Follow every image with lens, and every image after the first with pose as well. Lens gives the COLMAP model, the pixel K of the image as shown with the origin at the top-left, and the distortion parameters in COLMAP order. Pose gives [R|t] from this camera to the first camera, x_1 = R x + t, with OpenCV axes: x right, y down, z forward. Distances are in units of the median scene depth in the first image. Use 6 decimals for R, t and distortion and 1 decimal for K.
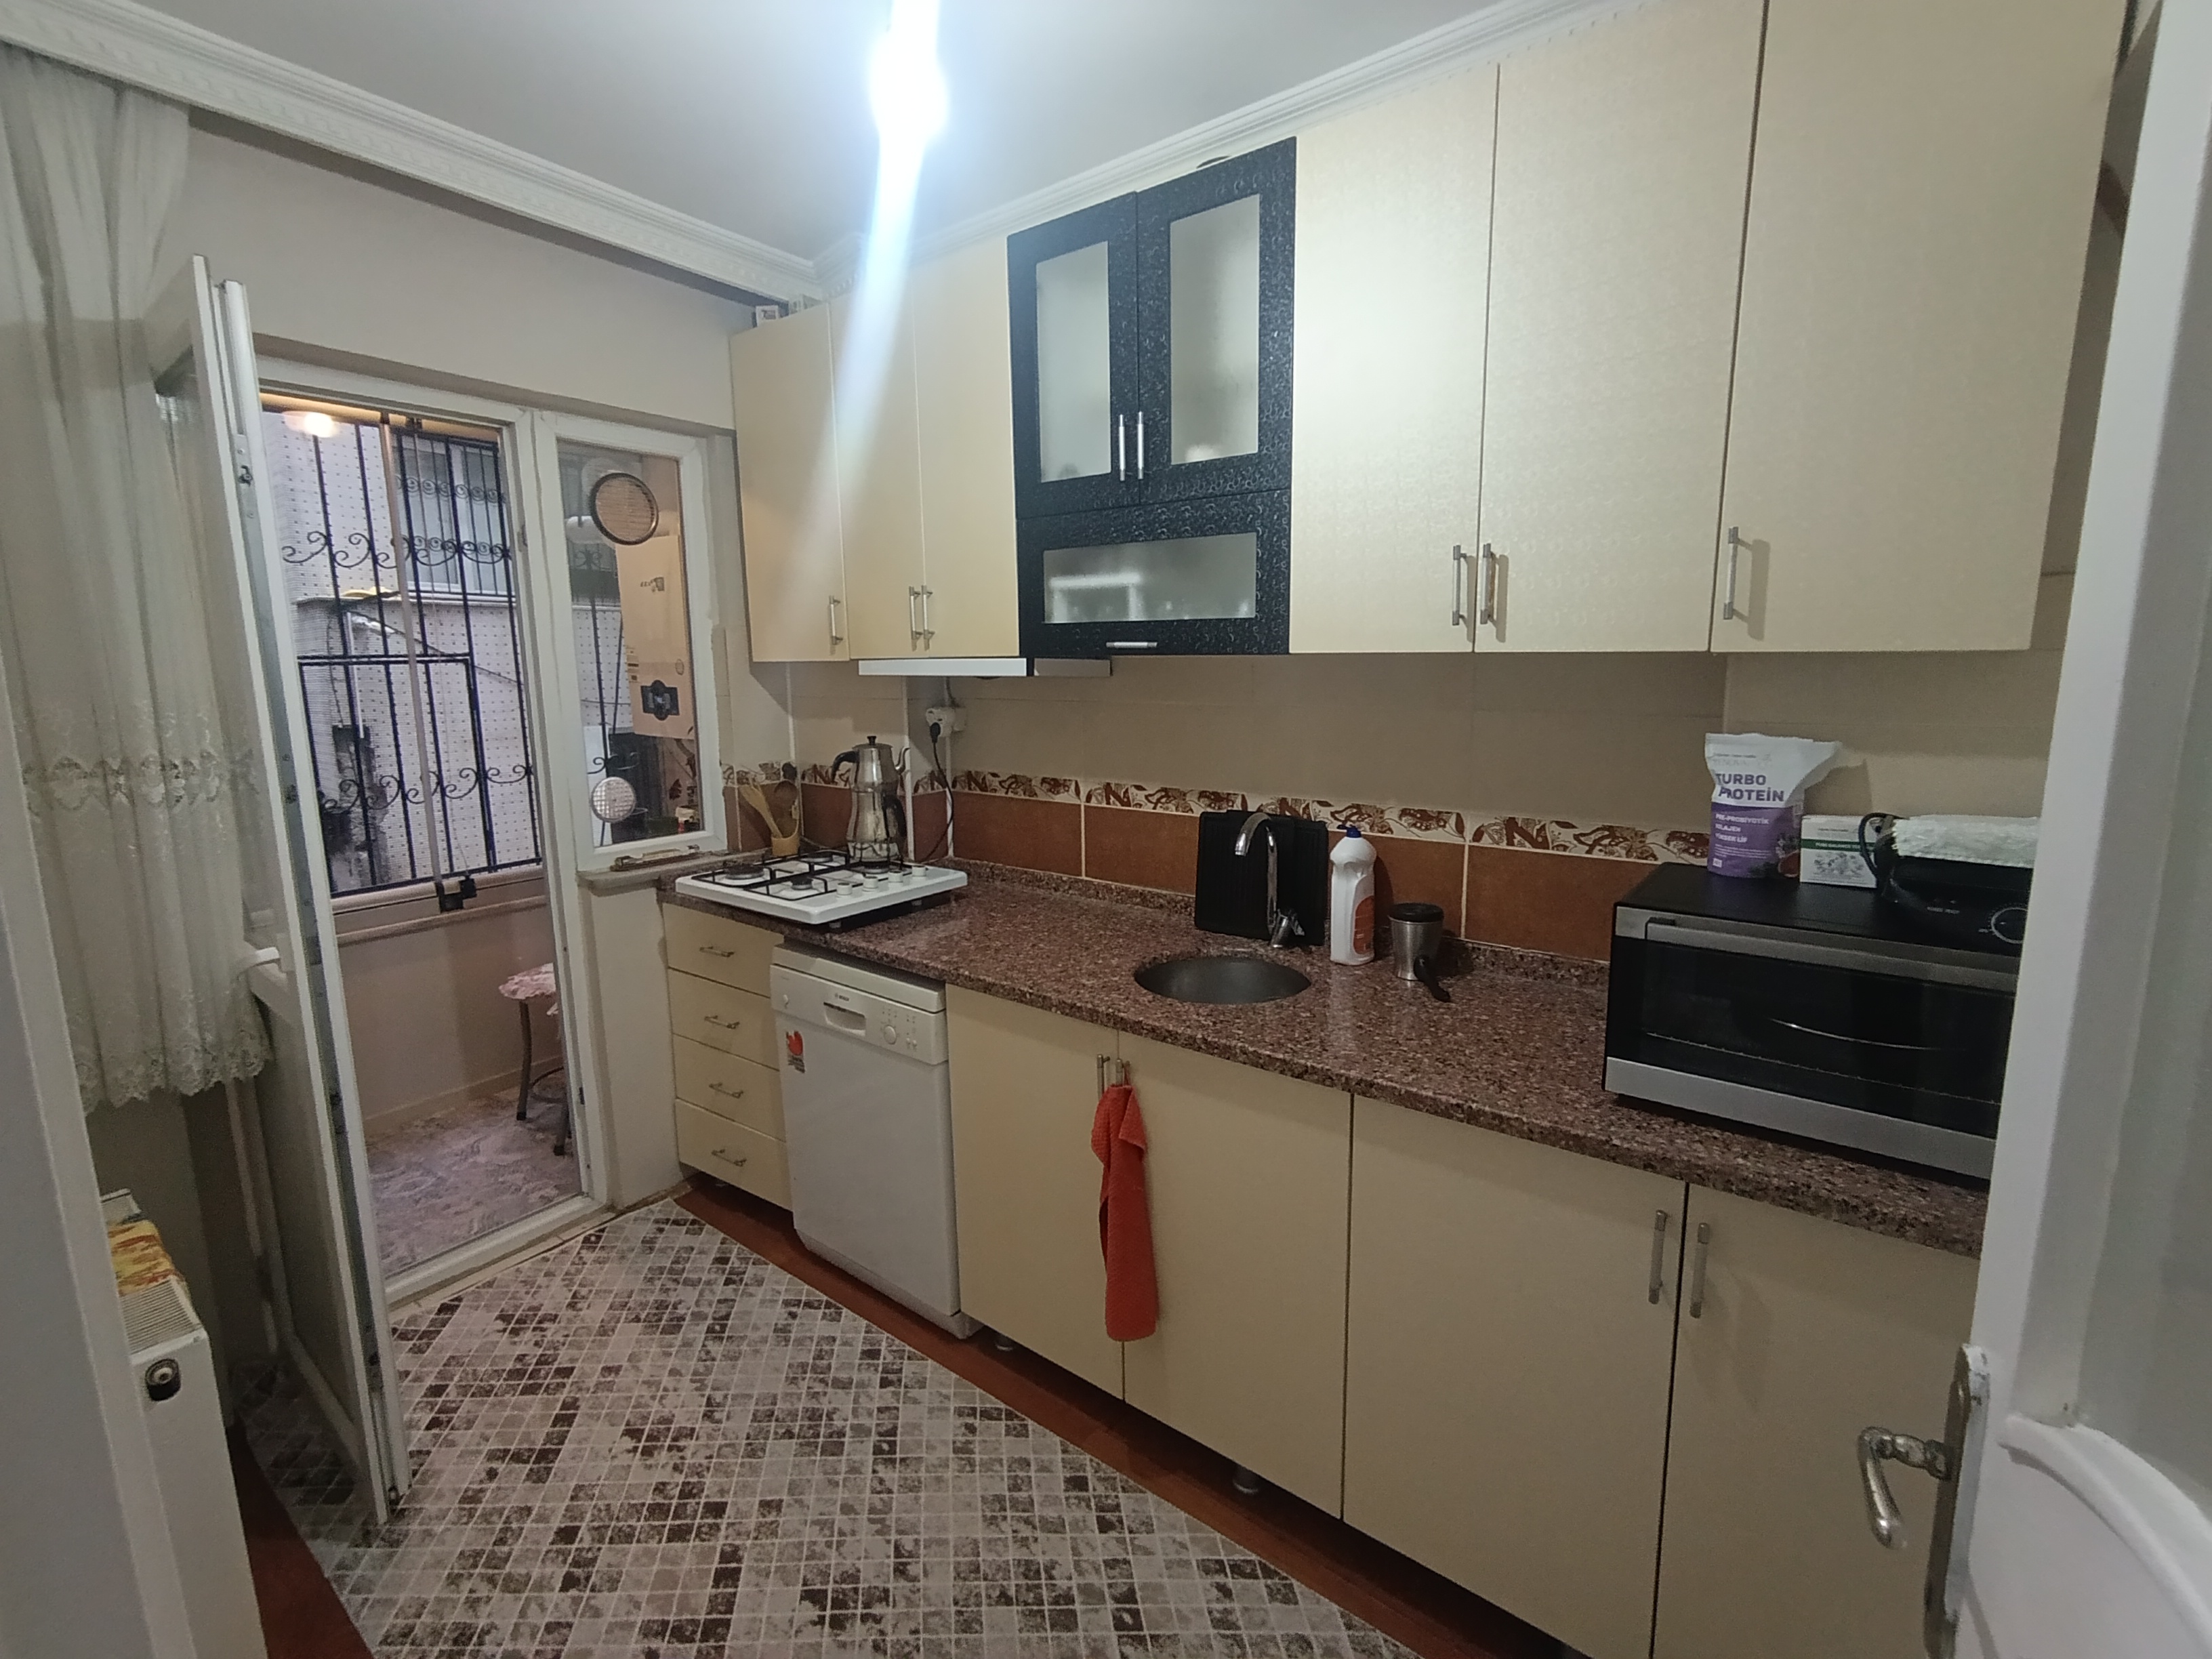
lens RADIAL K [[999.6, 0, 1104.5], [0, 999.6, 823.0], [0, 0, 1]] dist [-0.012303, 0.016223]
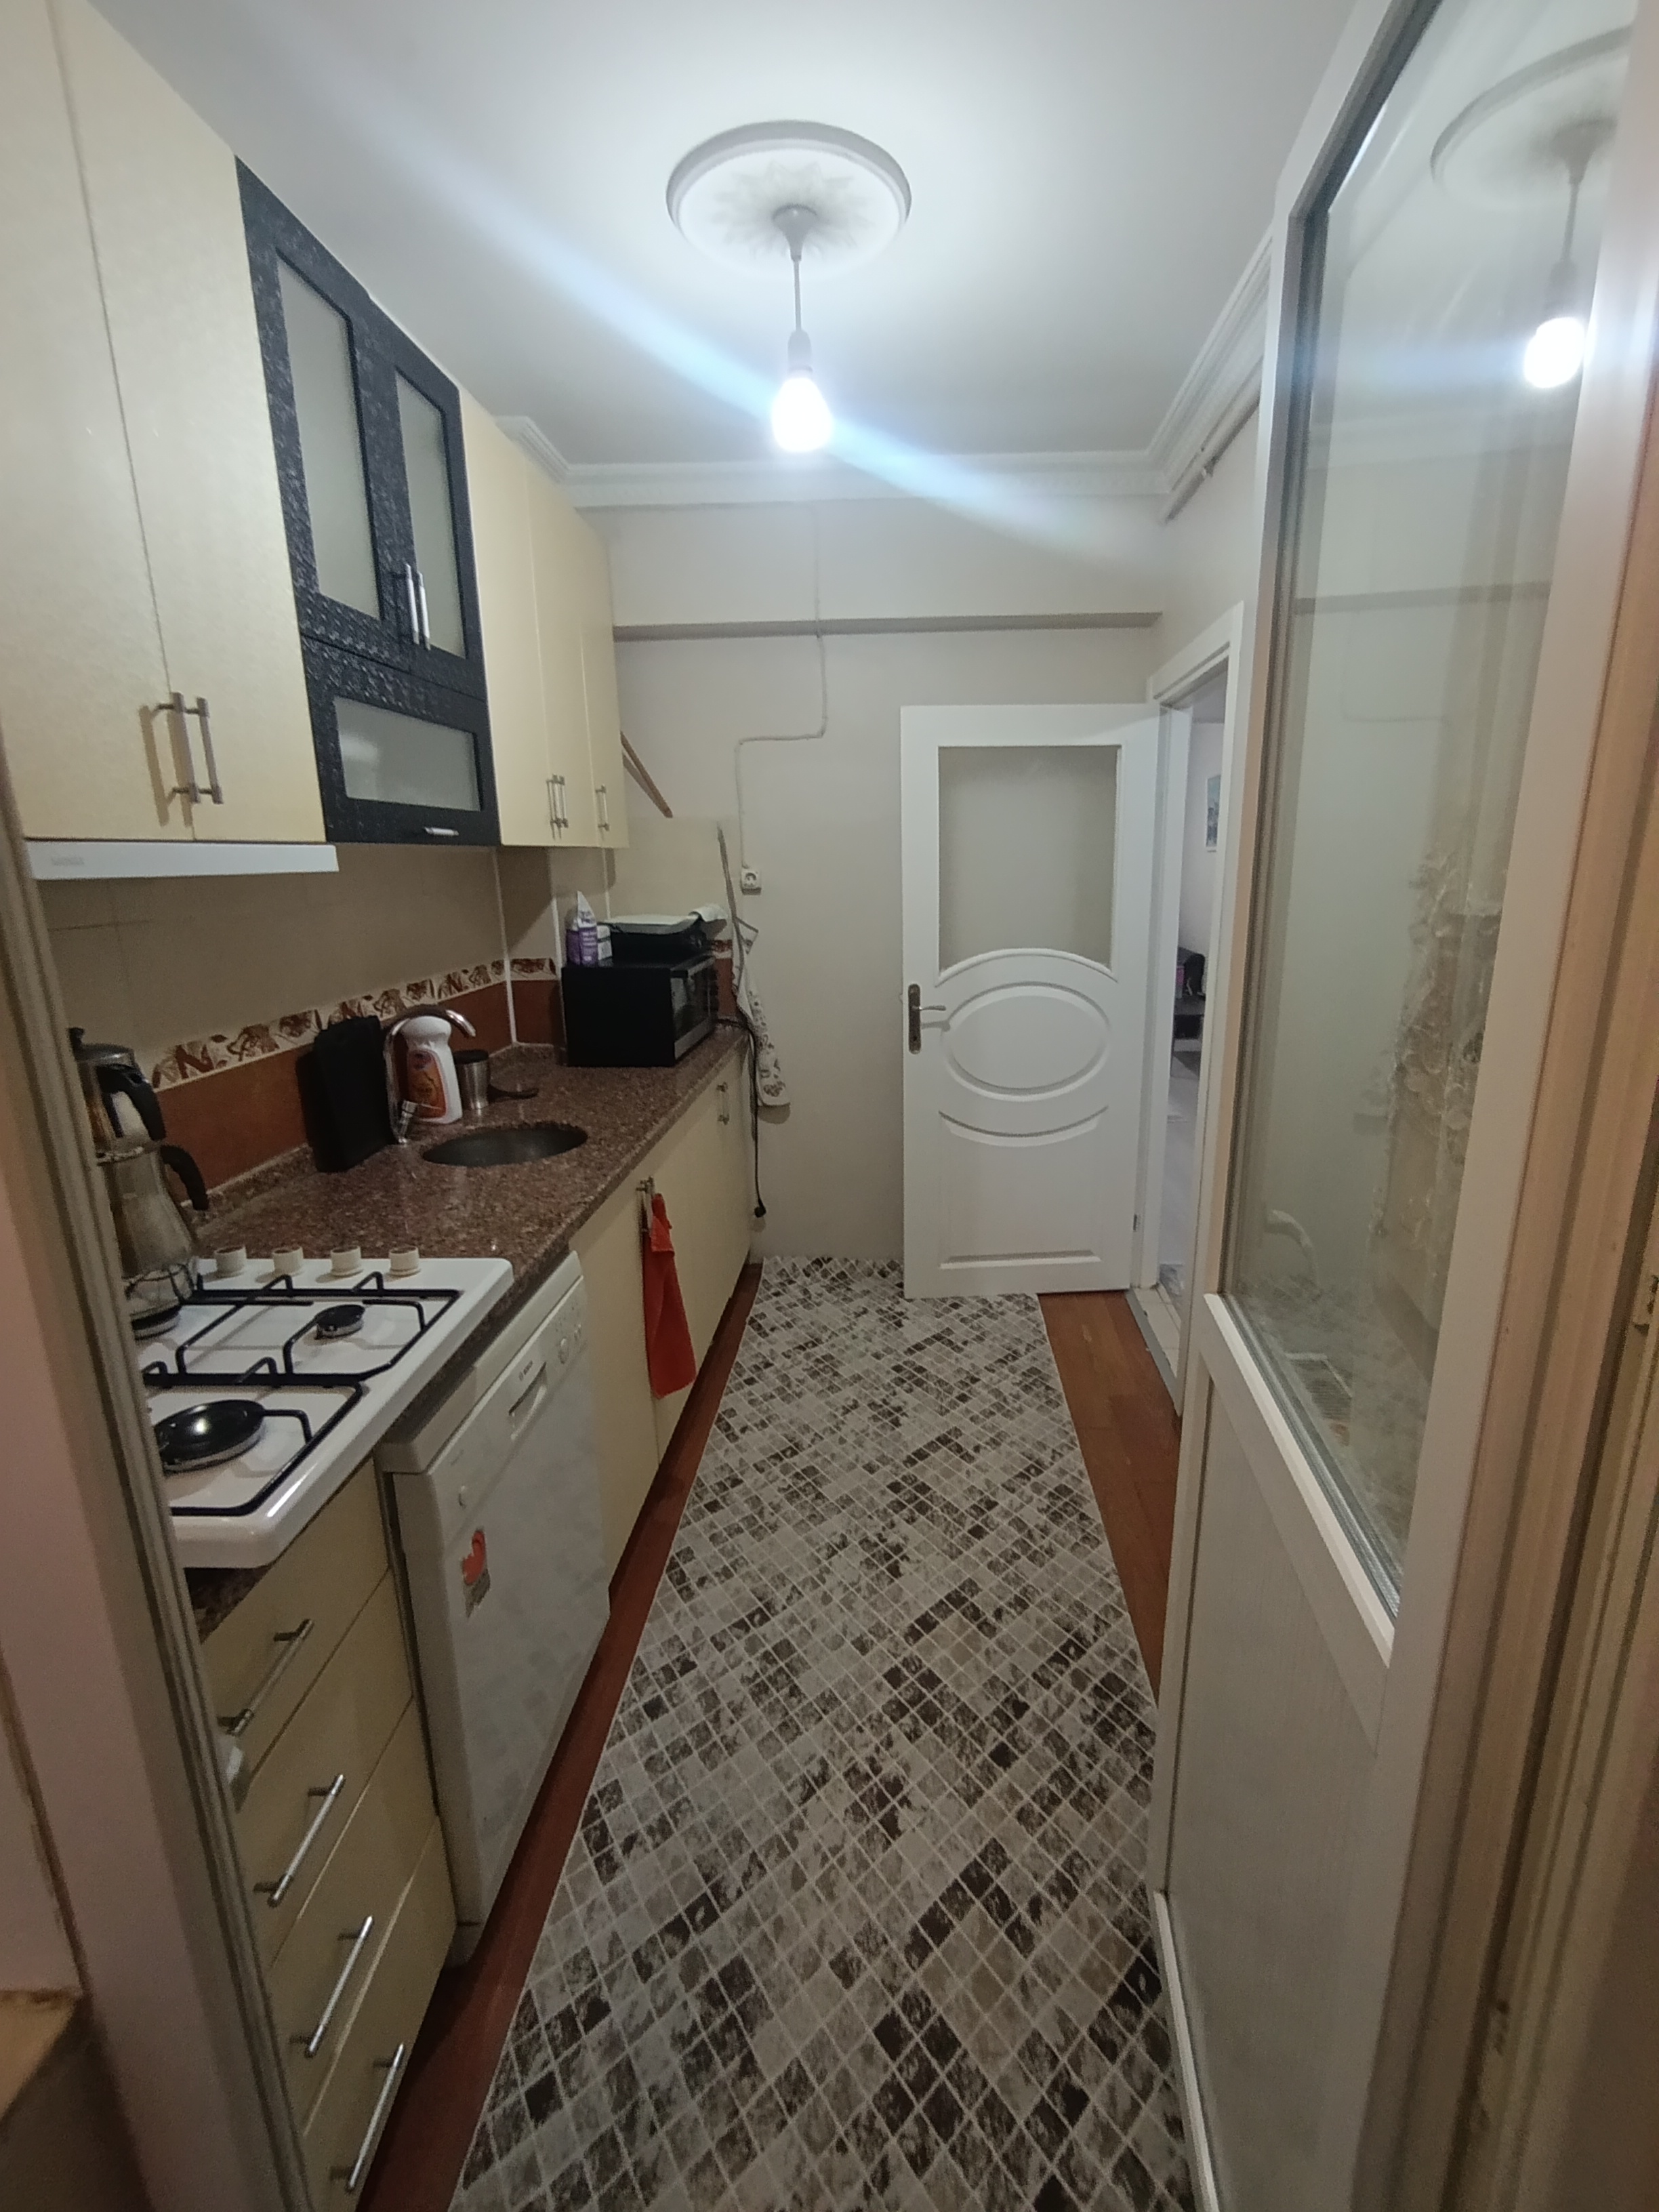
lens RADIAL K [[999.6, 0, 854.7], [0, 999.6, 1120.0], [0, 0, 1]] dist [-0.012303, 0.016223]
pose [[-0.567369, -0.190305, 0.801172, -0.964849], [0.163188, 0.927649, 0.335913, -0.175764], [-0.807132, 0.321329, -0.495264, 1.211835]]
